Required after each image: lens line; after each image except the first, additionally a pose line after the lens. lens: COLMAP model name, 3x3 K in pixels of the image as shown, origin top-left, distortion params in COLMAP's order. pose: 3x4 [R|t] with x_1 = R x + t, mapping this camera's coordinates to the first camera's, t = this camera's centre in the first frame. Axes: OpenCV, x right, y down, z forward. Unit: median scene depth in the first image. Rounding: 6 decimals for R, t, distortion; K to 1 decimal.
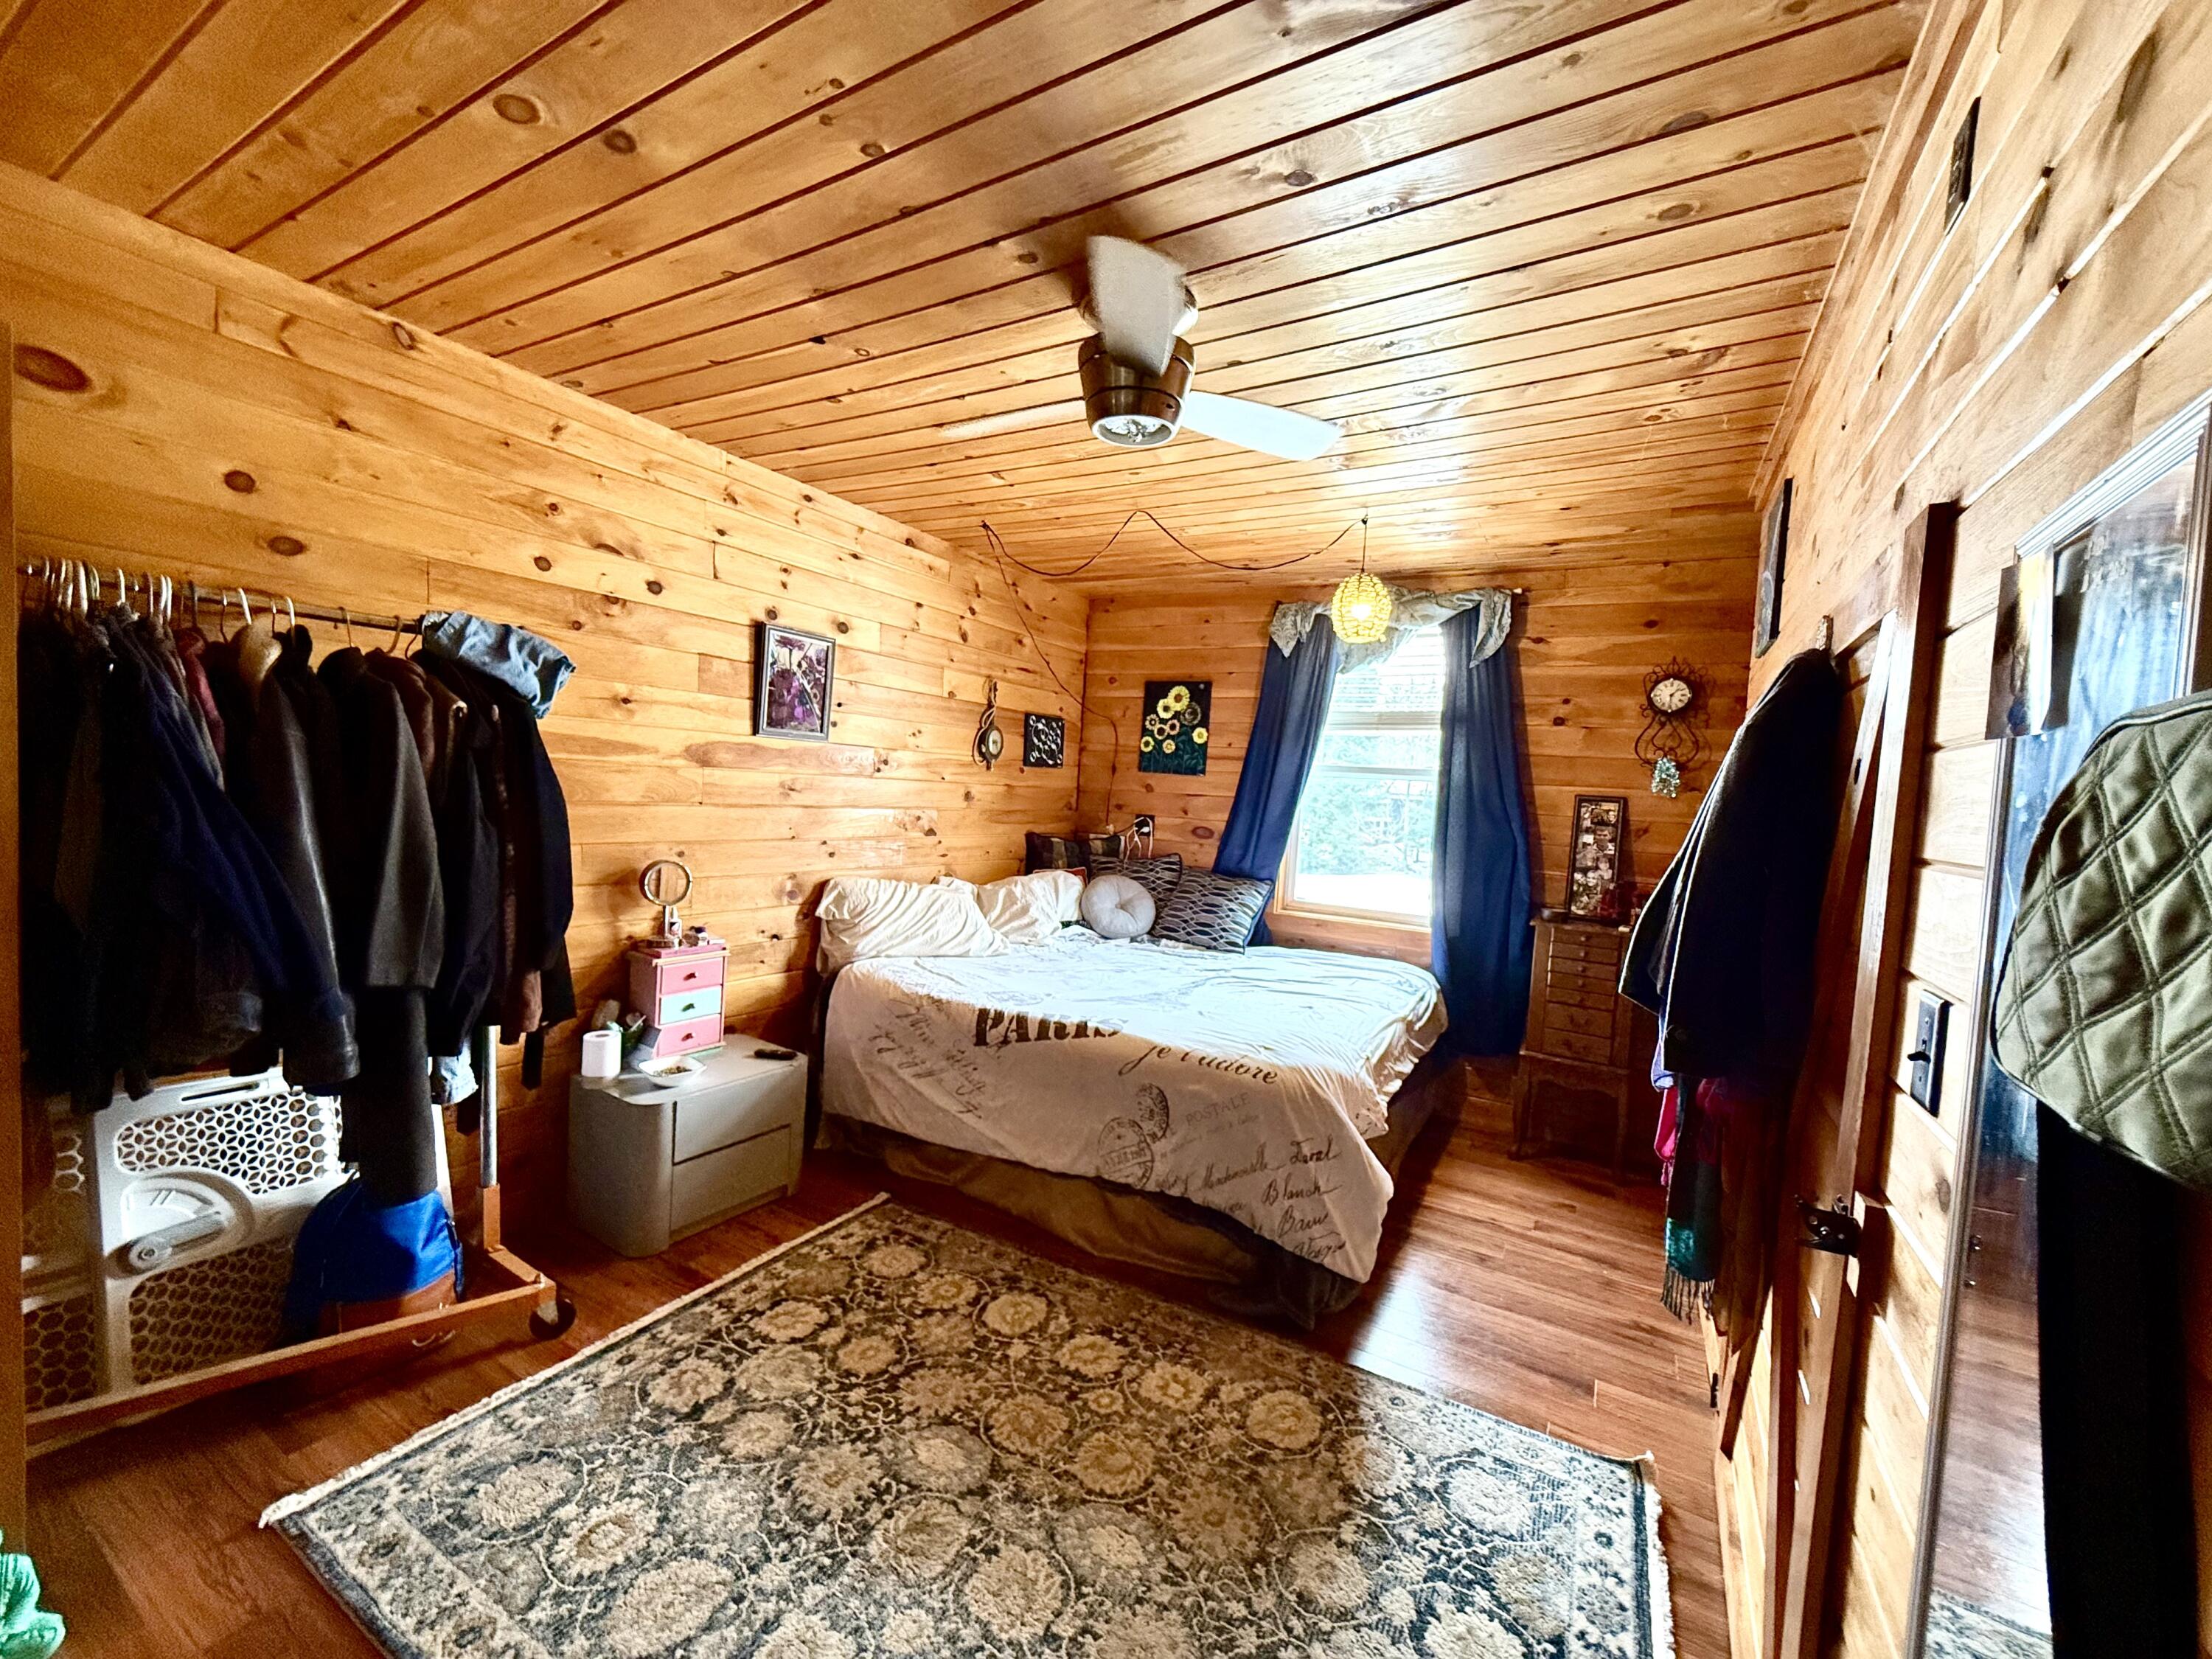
lens RADIAL K [[877.6, 0, 1117.2], [0, 877.6, 826.2], [0, 0, 1]] dist [-0.004267, -0.000814]
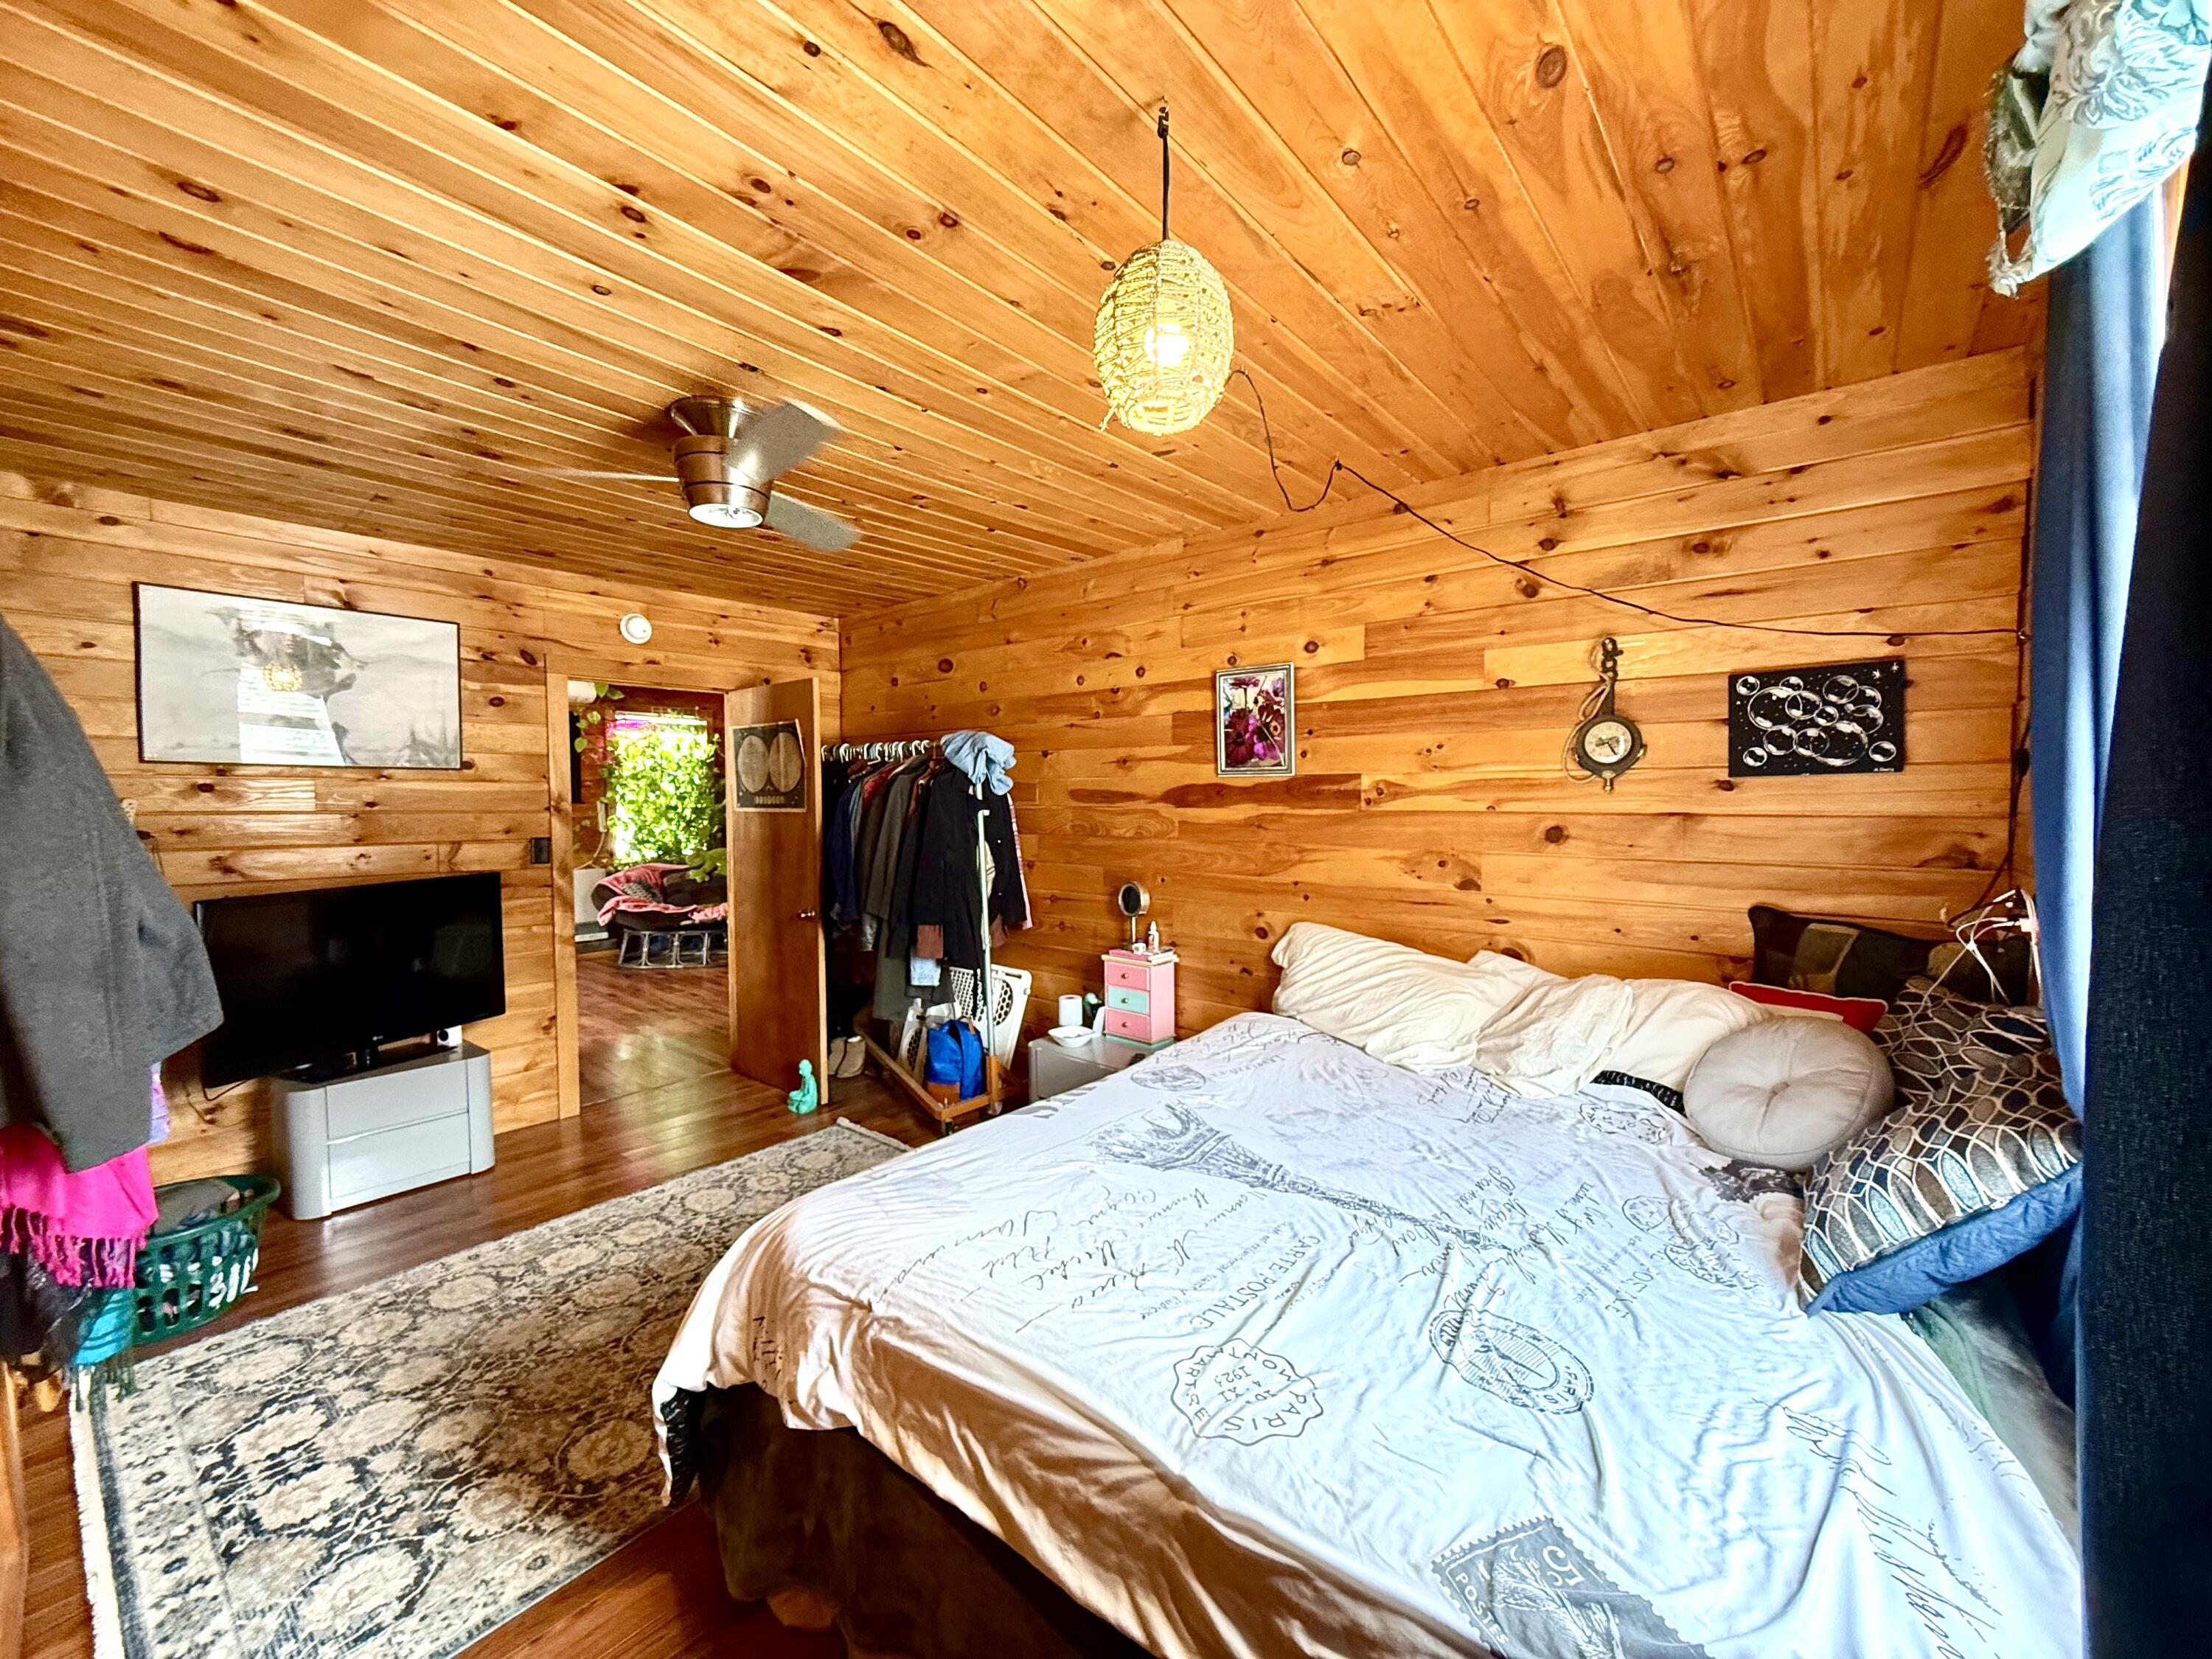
lens RADIAL K [[877.6, 0, 1109.4], [0, 877.6, 832.4], [0, 0, 1]] dist [-0.004267, -0.000814]
pose [[-0.166879, -0.022259, -0.985726, 0.741480], [-0.053884, 0.998457, -0.013424, -0.014606], [0.984504, 0.050874, -0.167821, 1.161269]]
